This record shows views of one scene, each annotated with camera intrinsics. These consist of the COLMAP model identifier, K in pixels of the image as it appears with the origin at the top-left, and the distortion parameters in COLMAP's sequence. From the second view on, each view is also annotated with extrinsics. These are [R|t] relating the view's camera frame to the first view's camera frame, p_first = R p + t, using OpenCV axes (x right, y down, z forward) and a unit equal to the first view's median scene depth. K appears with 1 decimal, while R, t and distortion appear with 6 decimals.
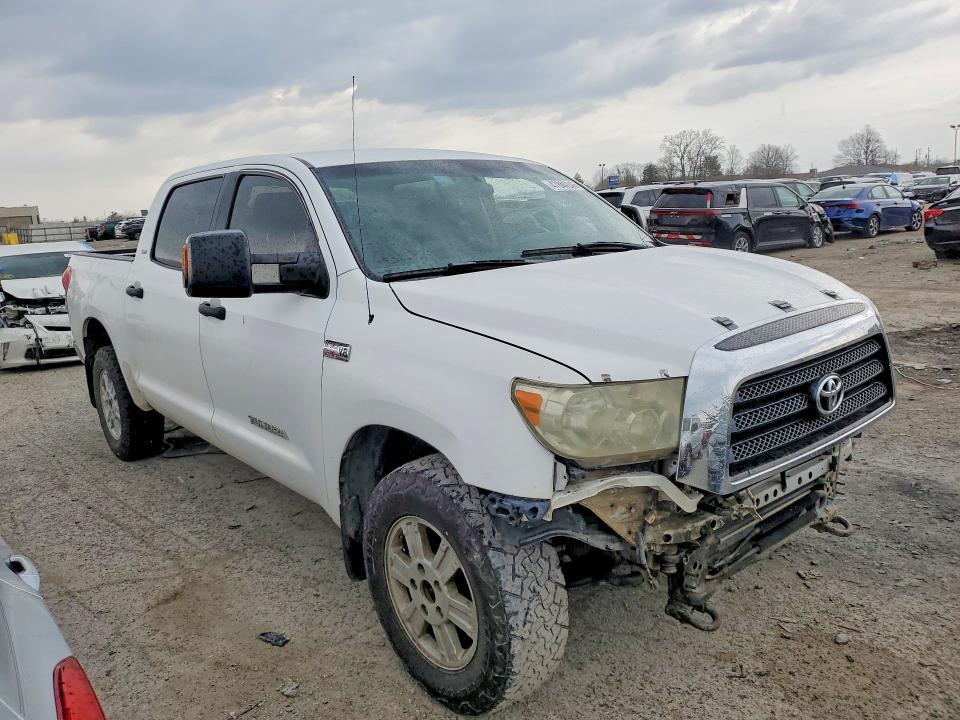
lens RADIAL K [[760.9, 0, 479.1], [0, 760.9, 359.4], [0, 0, 1]] dist [-0.002725, -0.002607]
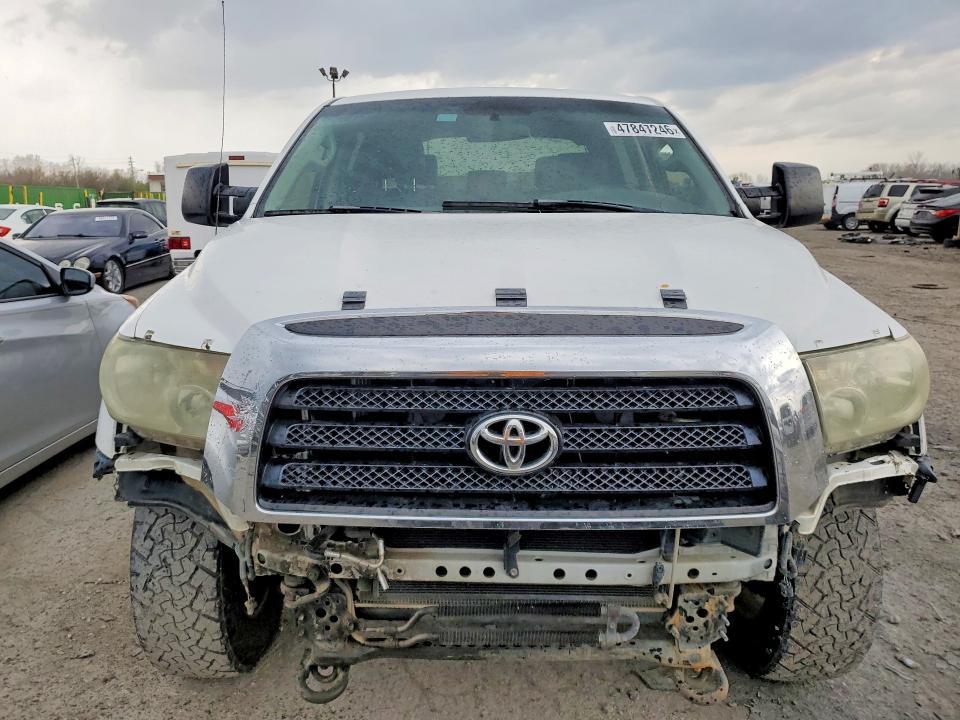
lens RADIAL K [[760.9, 0, 479.5], [0, 760.9, 360.7], [0, 0, 1]] dist [-0.002725, -0.002607]
pose [[0.736002, 0.184982, -0.651217, 0.793529], [-0.163055, 0.982064, 0.094678, -0.070924], [0.657050, 0.036501, 0.752963, 0.484464]]
